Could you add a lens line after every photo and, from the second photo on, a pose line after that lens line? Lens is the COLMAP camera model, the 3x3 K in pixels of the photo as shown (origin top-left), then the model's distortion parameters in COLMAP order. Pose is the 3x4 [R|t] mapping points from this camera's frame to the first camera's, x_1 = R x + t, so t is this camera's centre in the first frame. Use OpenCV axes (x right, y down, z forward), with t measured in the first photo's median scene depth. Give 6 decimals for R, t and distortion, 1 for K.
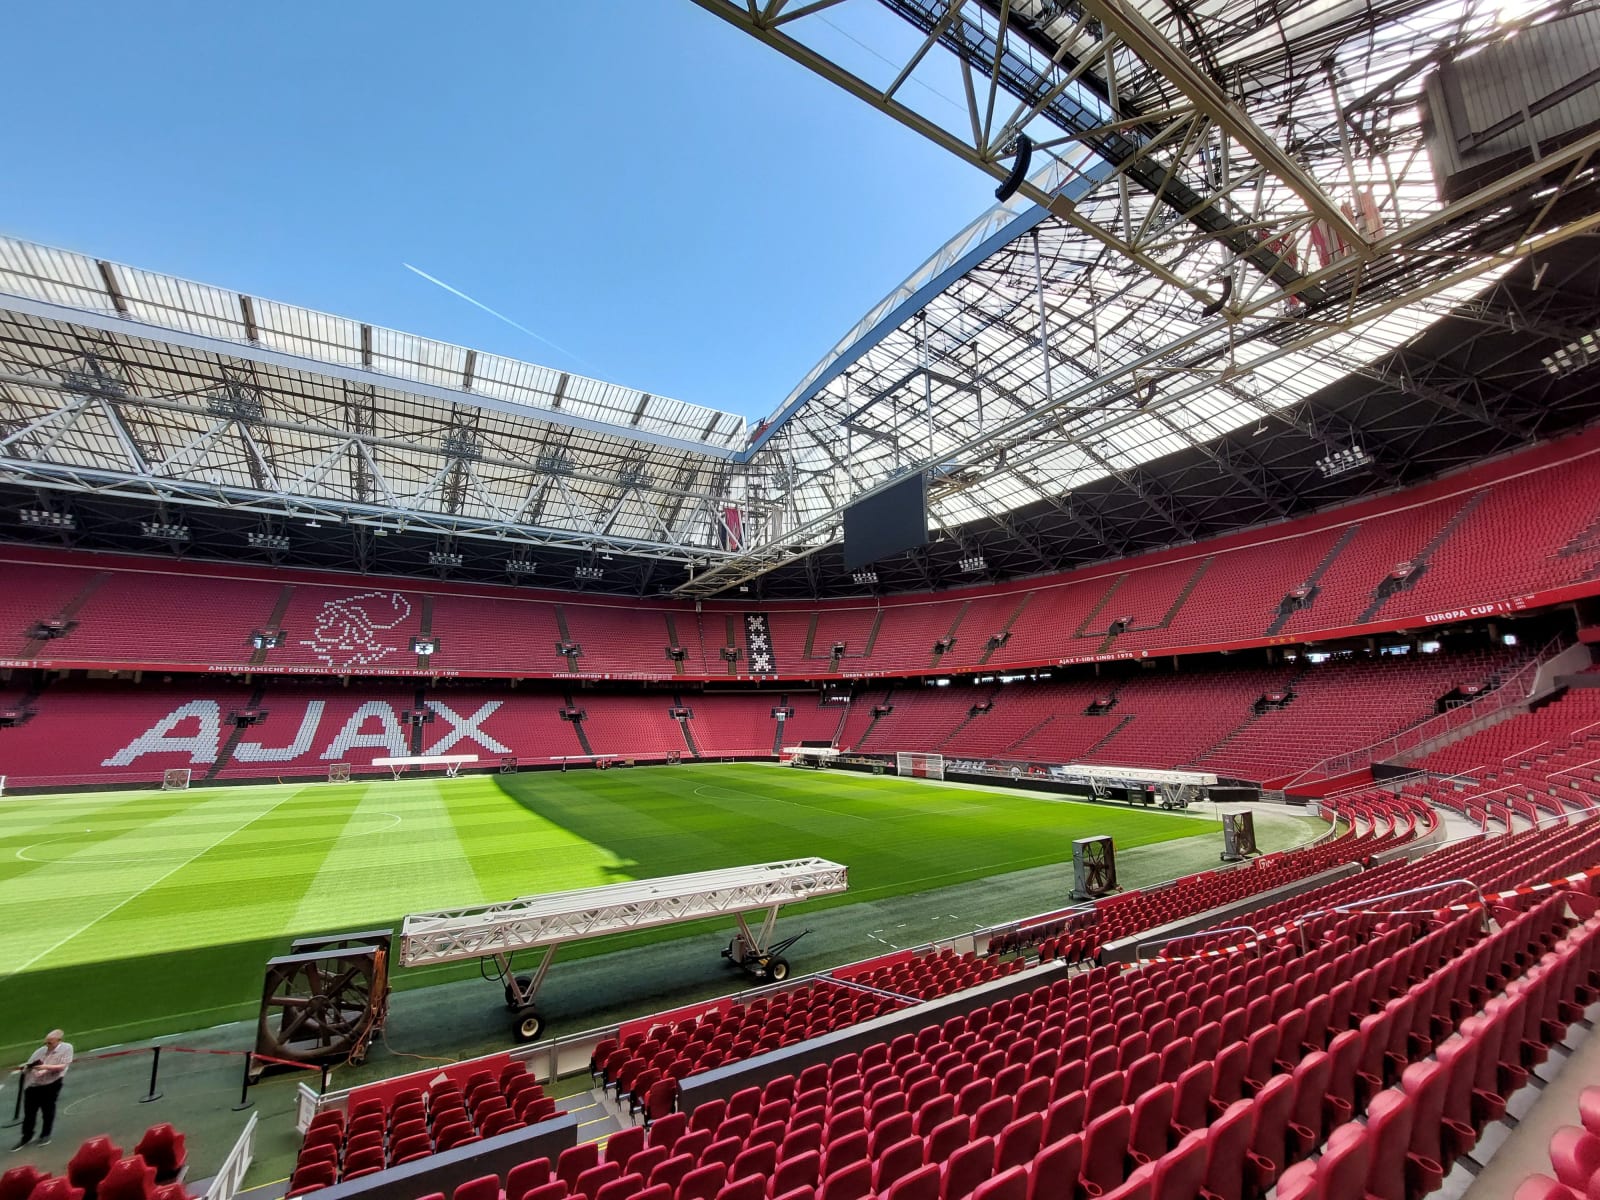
lens RADIAL K [[640.3, 0, 811.0], [0, 640.3, 594.2], [0, 0, 1]] dist [-0.009641, -0.004013]
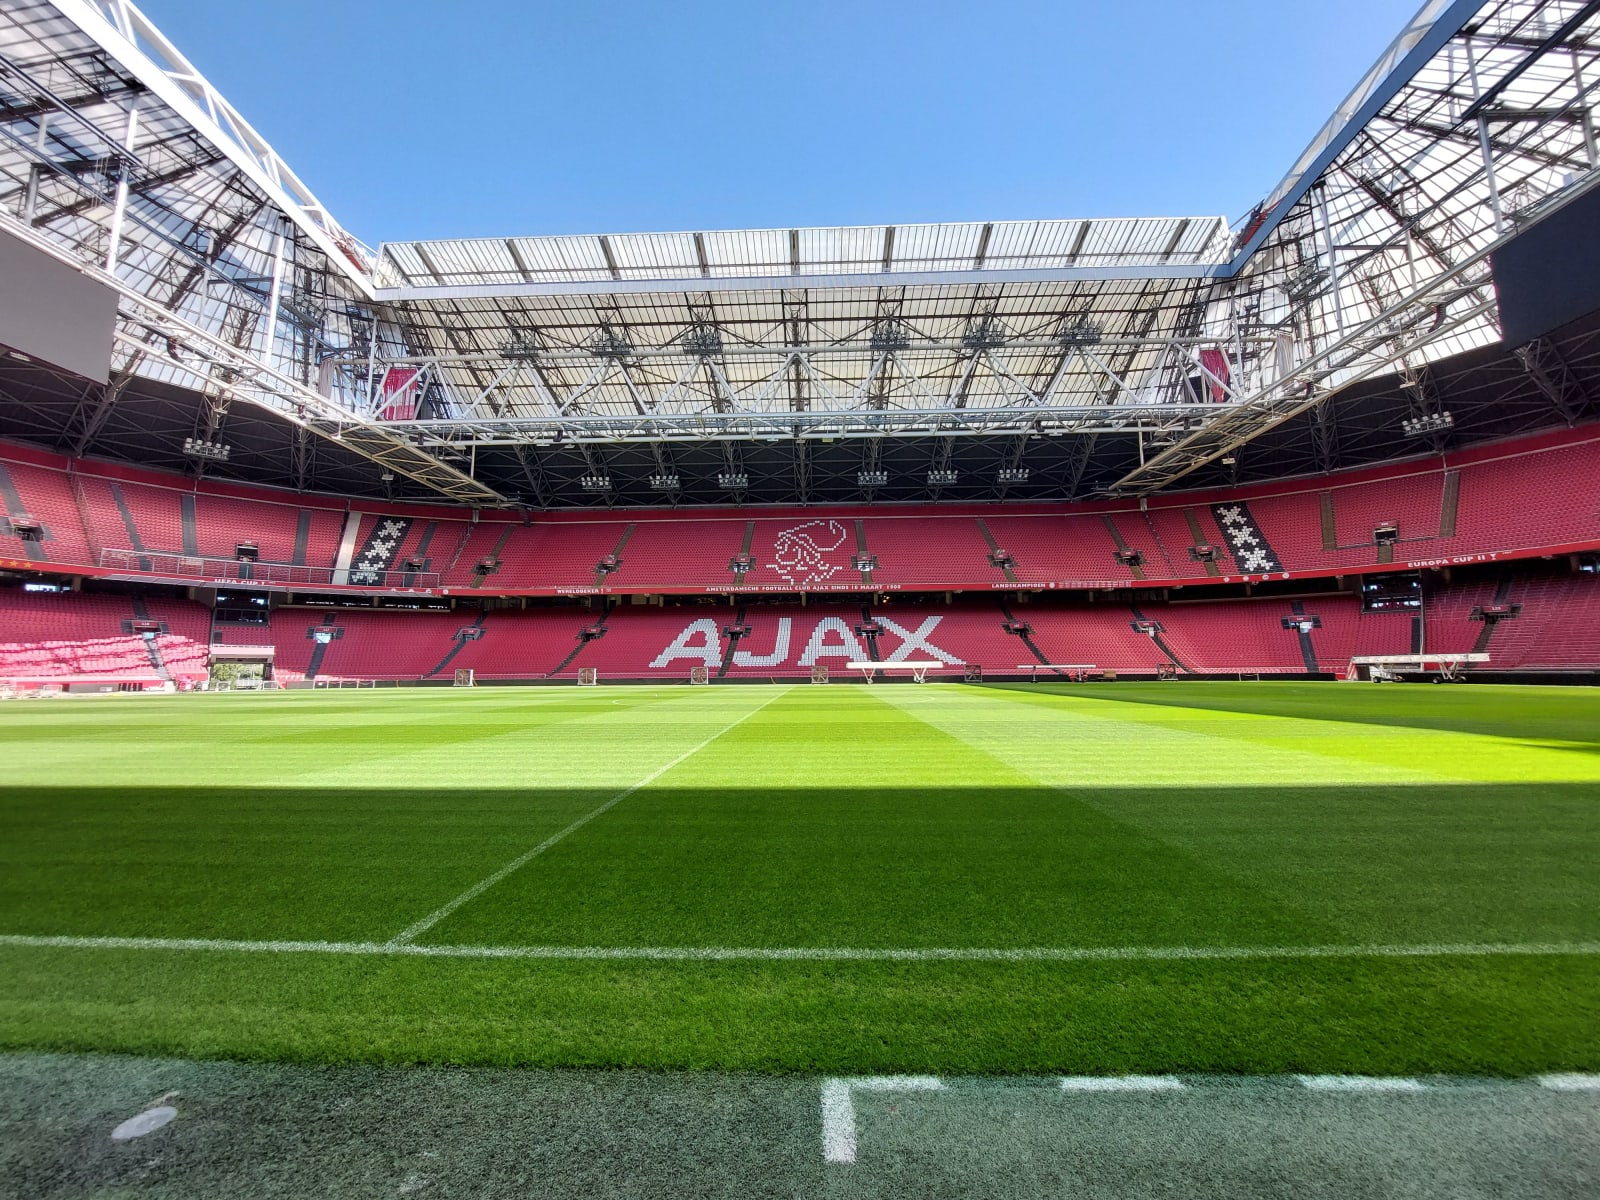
lens RADIAL K [[637.1, 0, 801.0], [0, 637.1, 591.3], [0, 0, 1]] dist [-0.006825, -0.003990]
pose [[0.832839, -0.059547, -0.550303, -0.156811], [0.099320, 0.994137, 0.042740, 0.080814], [0.544532, -0.090252, 0.833870, 0.114665]]
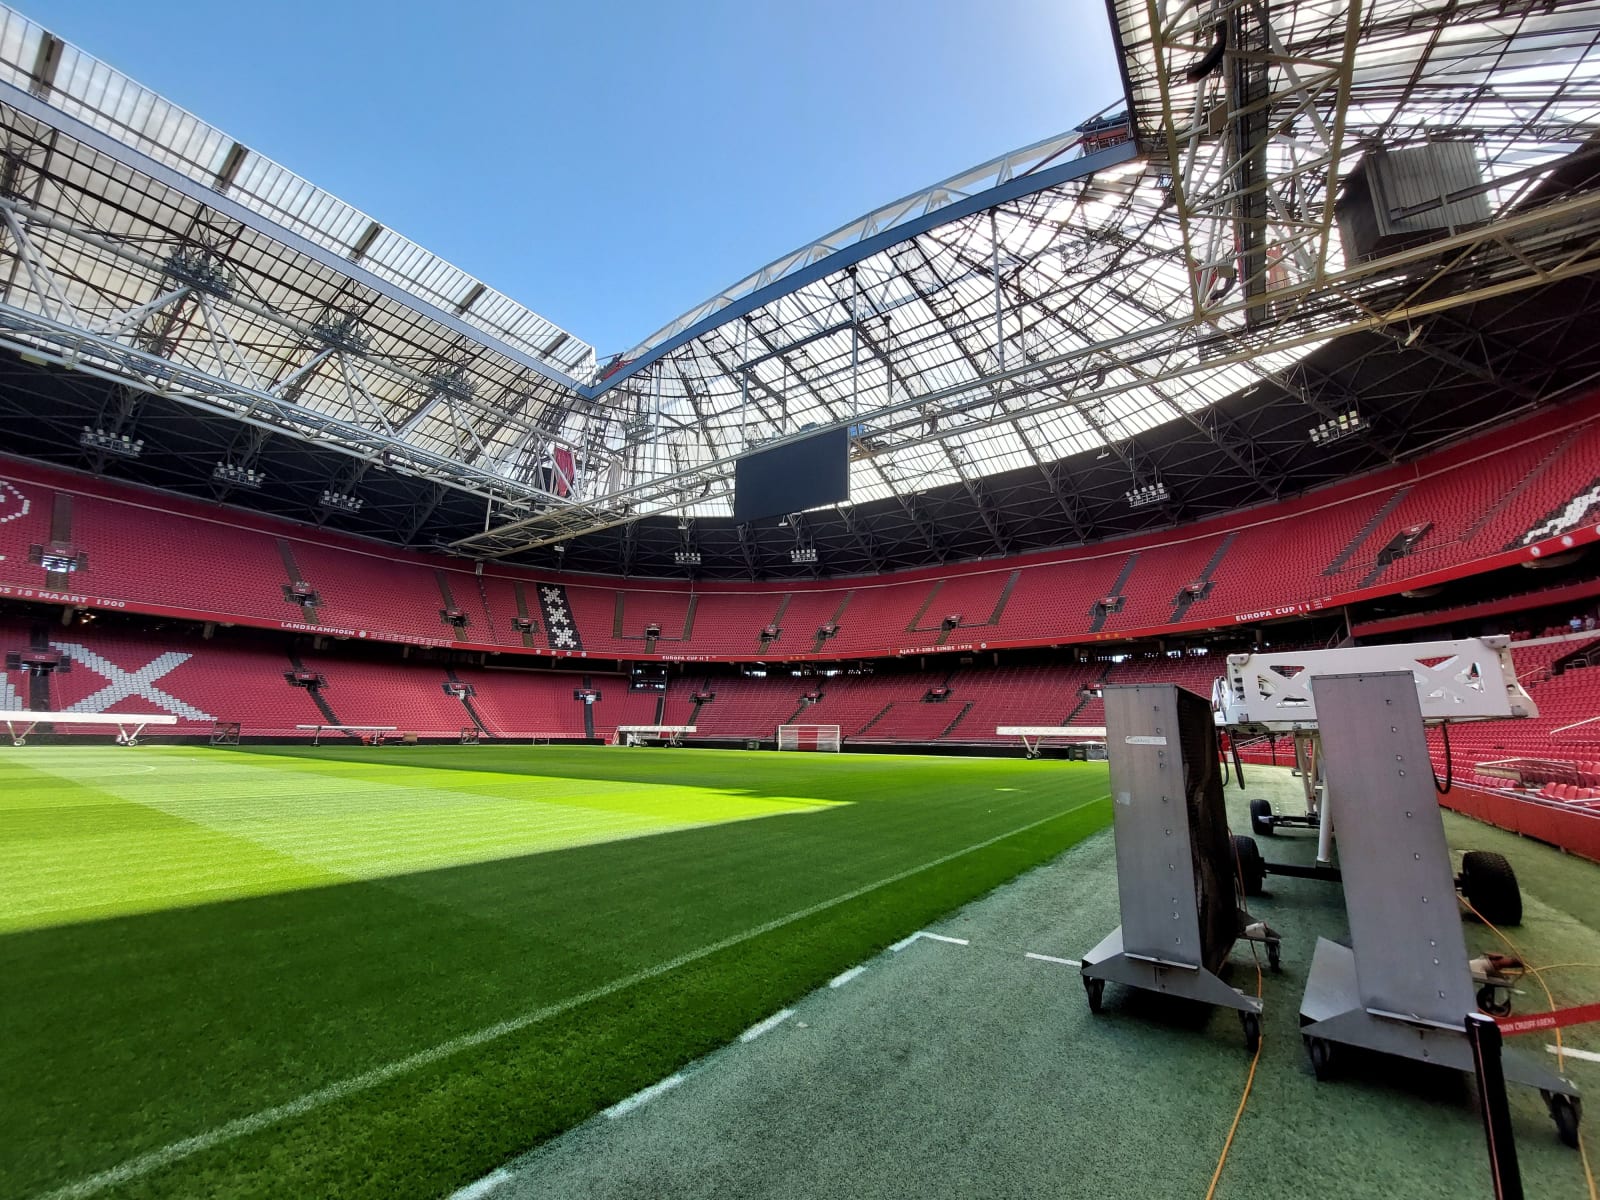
lens RADIAL K [[635.2, 0, 806.4], [0, 635.2, 595.1], [0, 0, 1]] dist [-0.011019, -0.003623]
pose [[0.914557, 0.110469, 0.389078, -0.161231], [-0.099476, 0.993864, -0.048357, 0.080317], [-0.392033, 0.005521, 0.919935, 0.114873]]
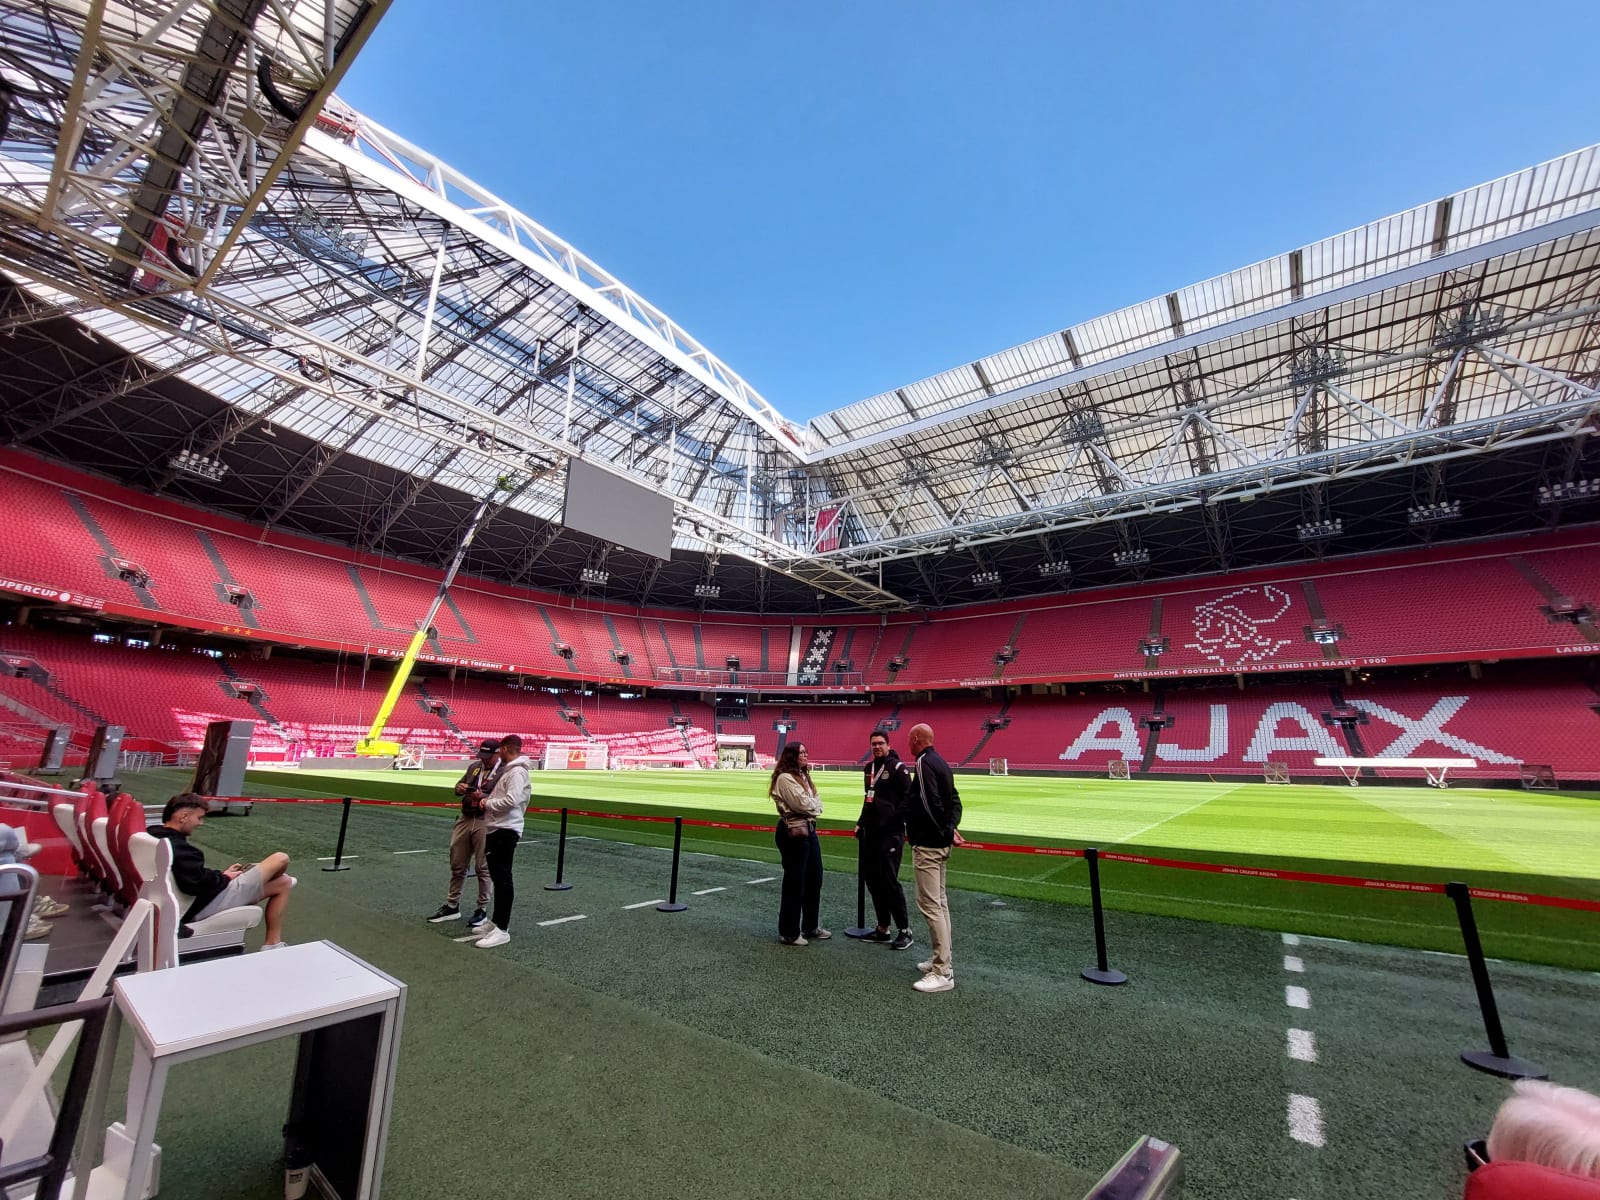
lens RADIAL K [[641.0, 0, 793.6], [0, 641.0, 589.9], [0, 0, 1]] dist [-0.000905, -0.009194]
pose [[0.371930, -0.215005, -0.903018, -0.126040], [0.148634, 0.974048, -0.170698, 0.072951], [0.916284, -0.070731, 0.394234, 0.069535]]
